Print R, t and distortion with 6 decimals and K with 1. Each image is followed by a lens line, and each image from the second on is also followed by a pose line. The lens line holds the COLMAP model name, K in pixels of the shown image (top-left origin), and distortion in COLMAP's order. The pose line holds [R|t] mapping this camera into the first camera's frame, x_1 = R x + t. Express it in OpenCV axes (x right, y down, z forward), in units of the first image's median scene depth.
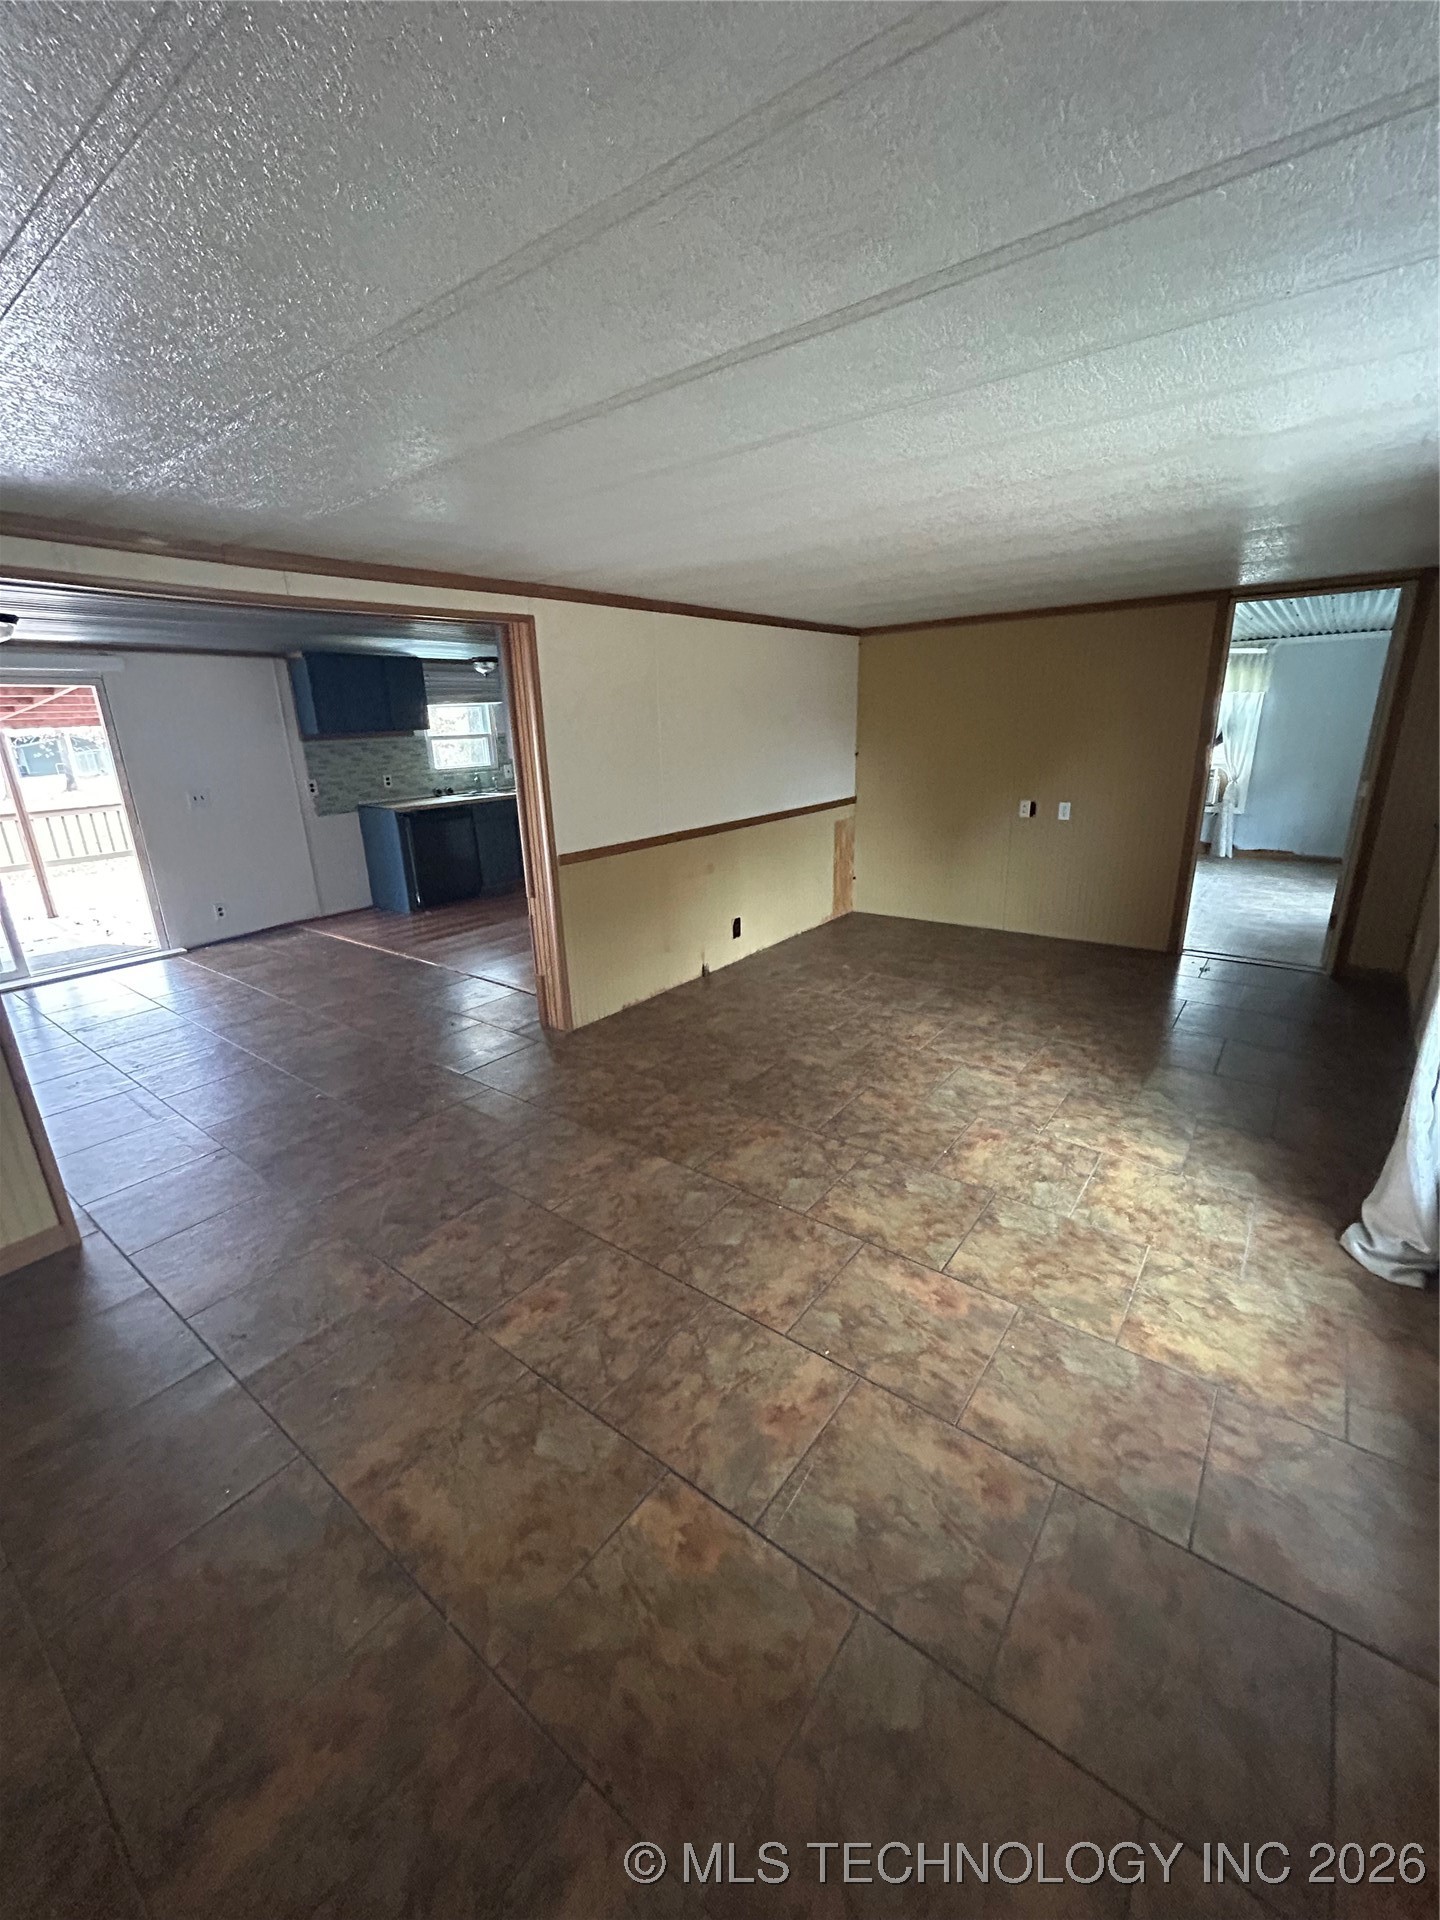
lens RADIAL K [[776.3, 0, 723.1], [0, 776.3, 960.8], [0, 0, 1]] dist [0.004732, -0.002625]
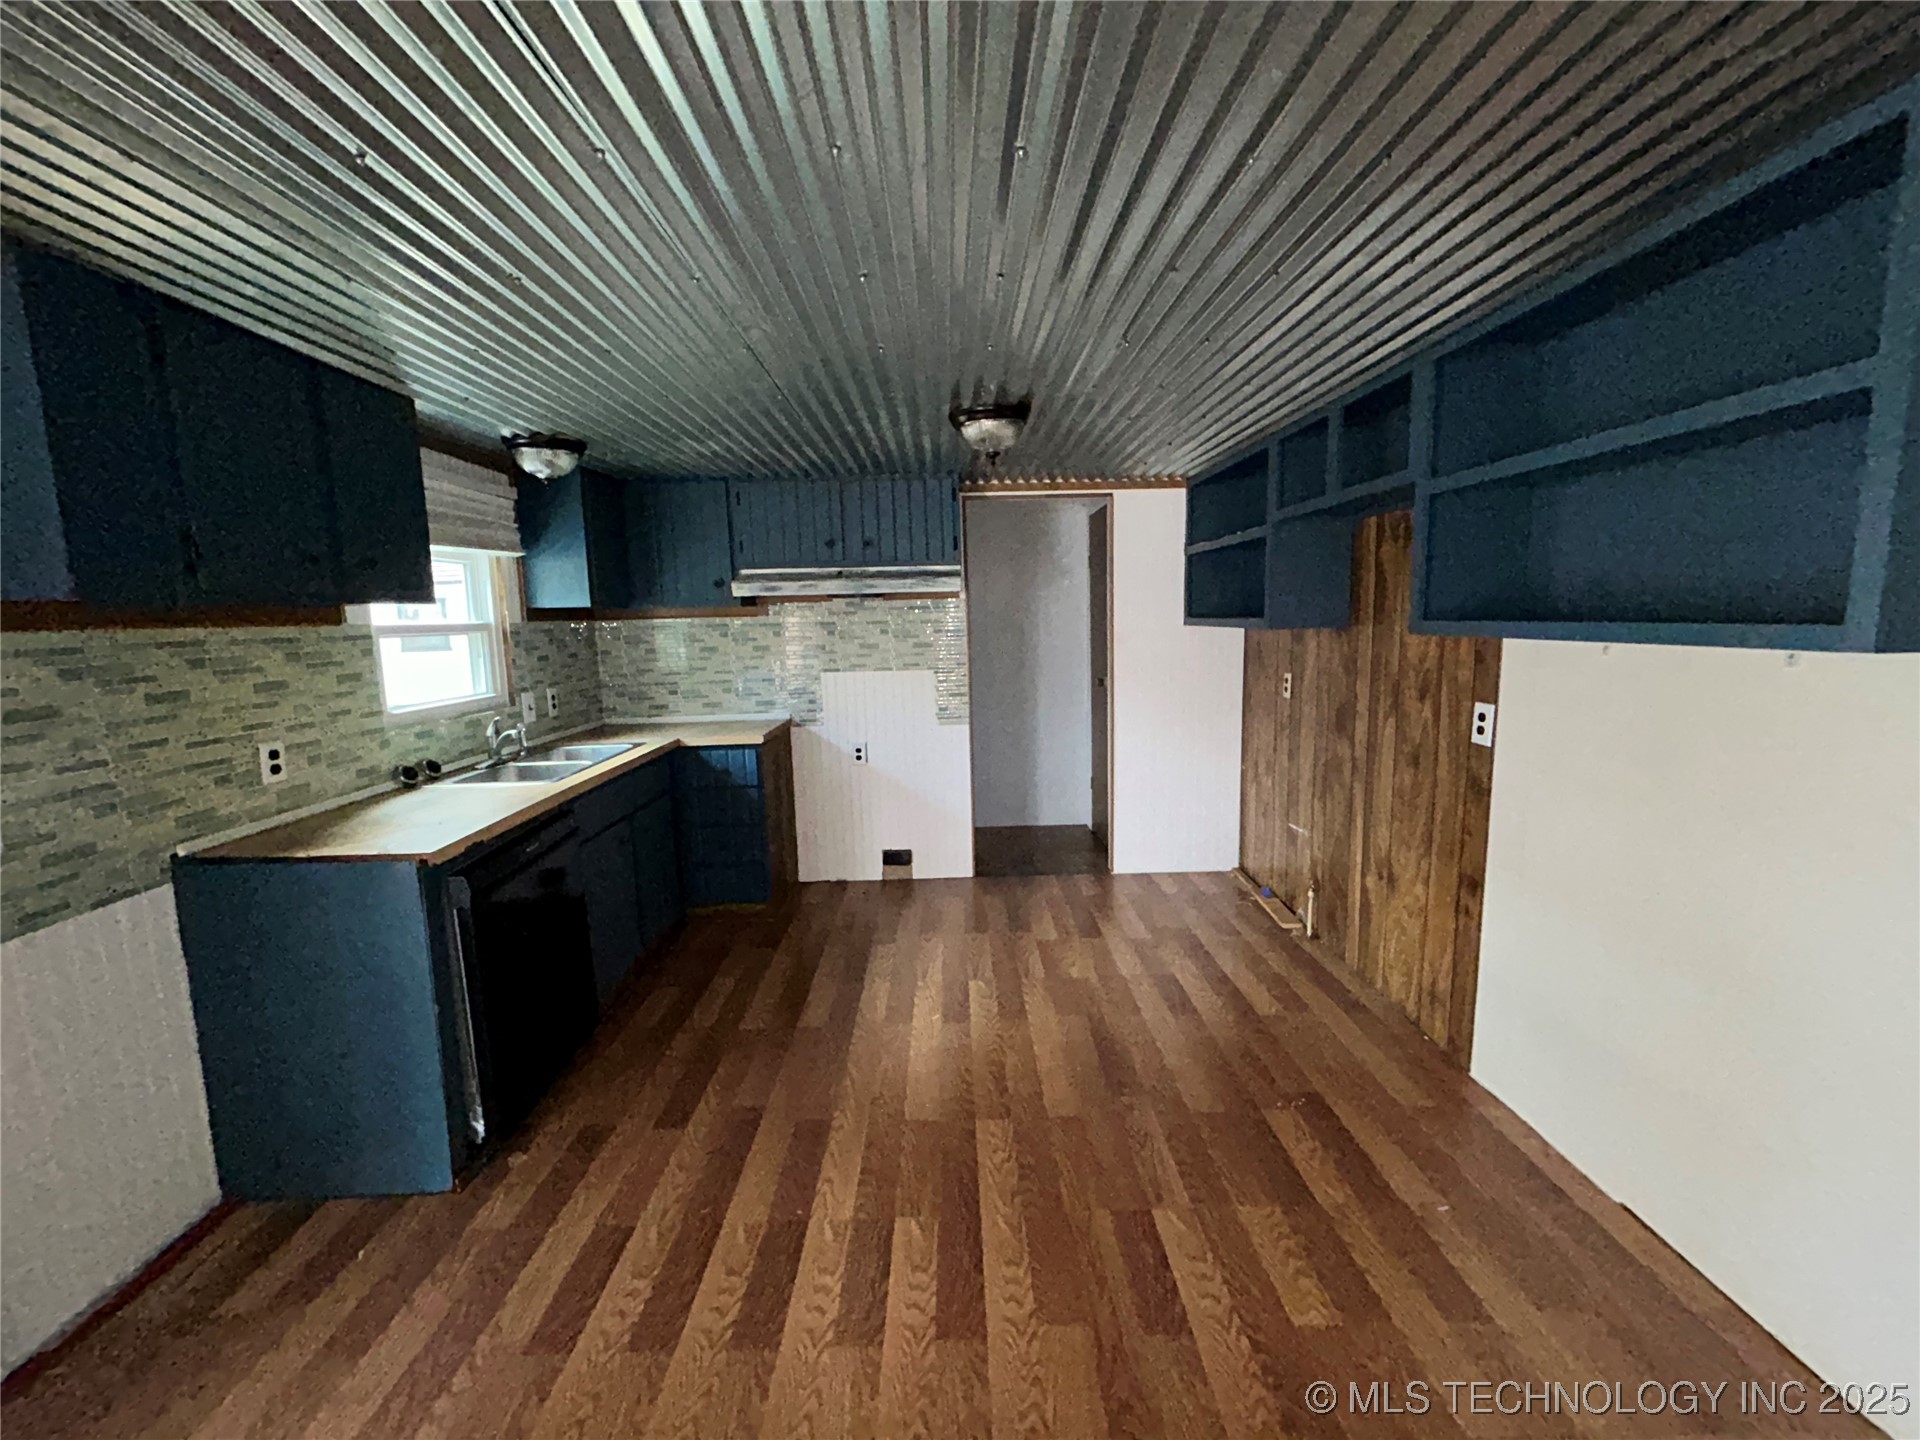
lens RADIAL K [[776.3, 0, 961.1], [0, 776.3, 721.2], [0, 0, 1]] dist [0.004732, -0.002625]
pose [[0.783421, -0.075878, 0.616842, -0.891524], [0.186346, 0.975532, -0.116669, -0.351164], [-0.592897, 0.206348, 0.778392, 1.302579]]
